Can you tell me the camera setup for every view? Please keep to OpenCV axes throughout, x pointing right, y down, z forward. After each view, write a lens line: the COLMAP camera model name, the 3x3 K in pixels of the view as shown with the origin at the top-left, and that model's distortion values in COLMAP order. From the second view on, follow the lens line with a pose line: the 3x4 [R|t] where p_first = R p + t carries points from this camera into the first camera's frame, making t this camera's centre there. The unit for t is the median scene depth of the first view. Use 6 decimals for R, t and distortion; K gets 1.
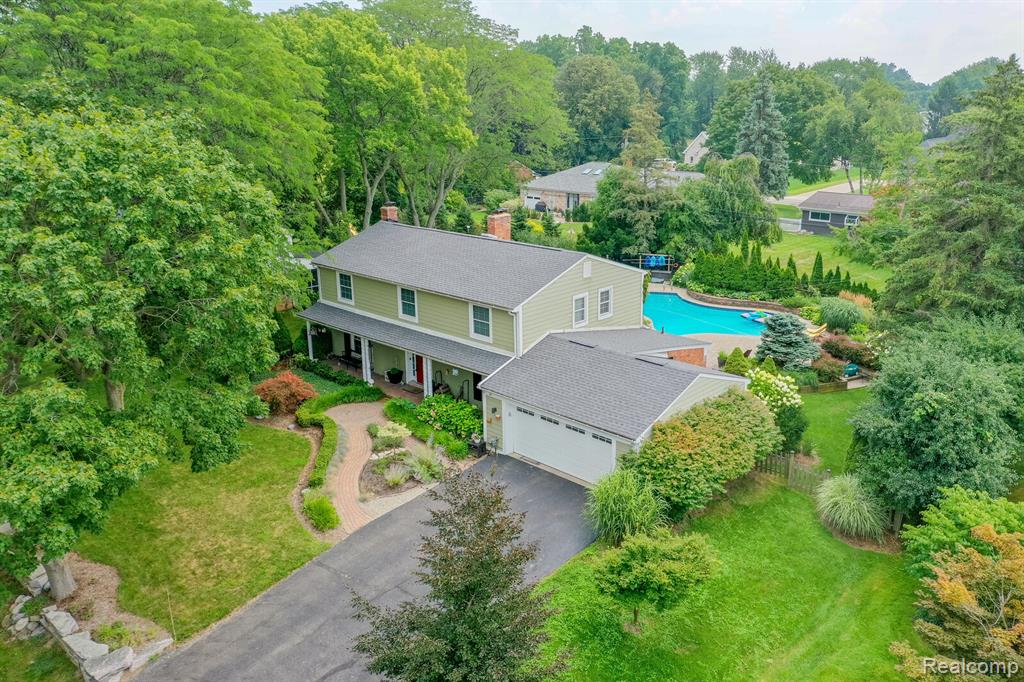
lens RADIAL K [[810.9, 0, 512.0], [0, 810.9, 341.0], [0, 0, 1]] dist [-0.002298, -0.000572]
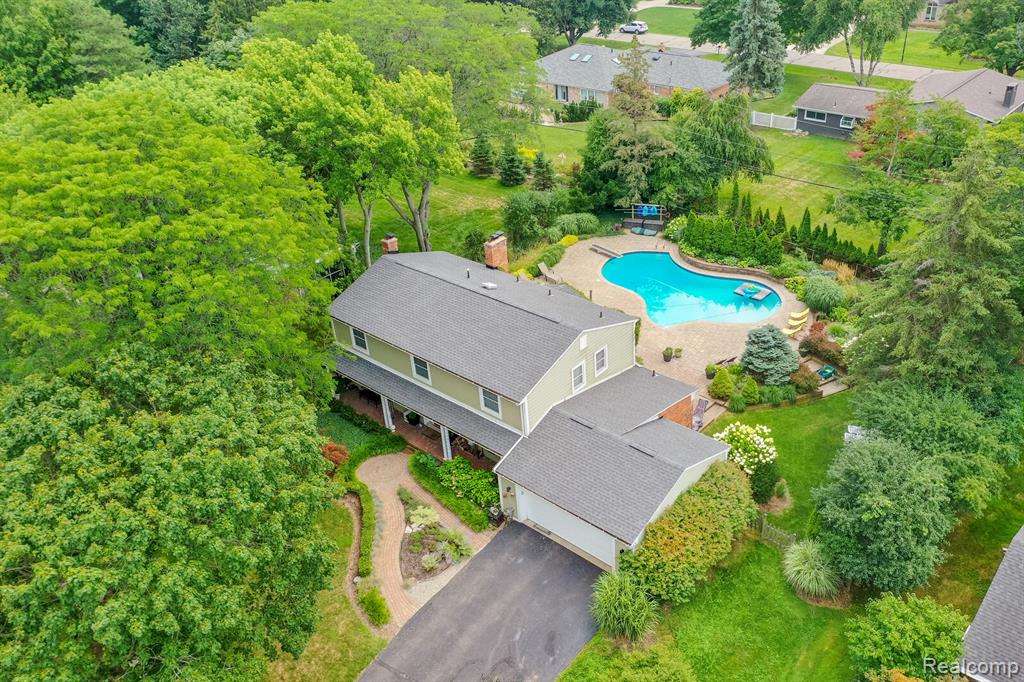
lens RADIAL K [[841.5, 0, 512.0], [0, 841.5, 341.0], [0, 0, 1]] dist [-0.001806, 0.001682]
pose [[0.997784, -0.066478, -0.002944, 0.000179], [0.065097, 0.965967, 0.250339, -0.352546], [-0.013798, -0.249976, 0.968154, -0.090224]]
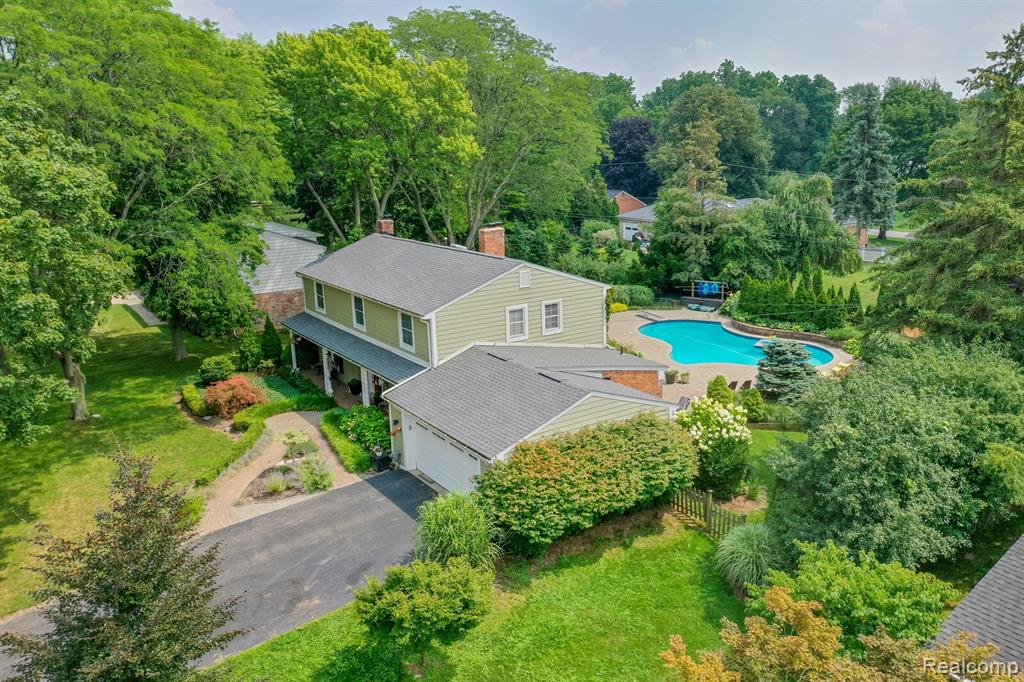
lens RADIAL K [[790.5, 0, 515.4], [0, 790.5, 356.1], [0, 0, 1]] dist [0.002834, 0.001306]
pose [[0.976073, 0.042748, -0.213201, 0.257615], [-0.049297, 0.998459, -0.025493, 0.021423], [0.211783, 0.035394, 0.976676, 0.111170]]
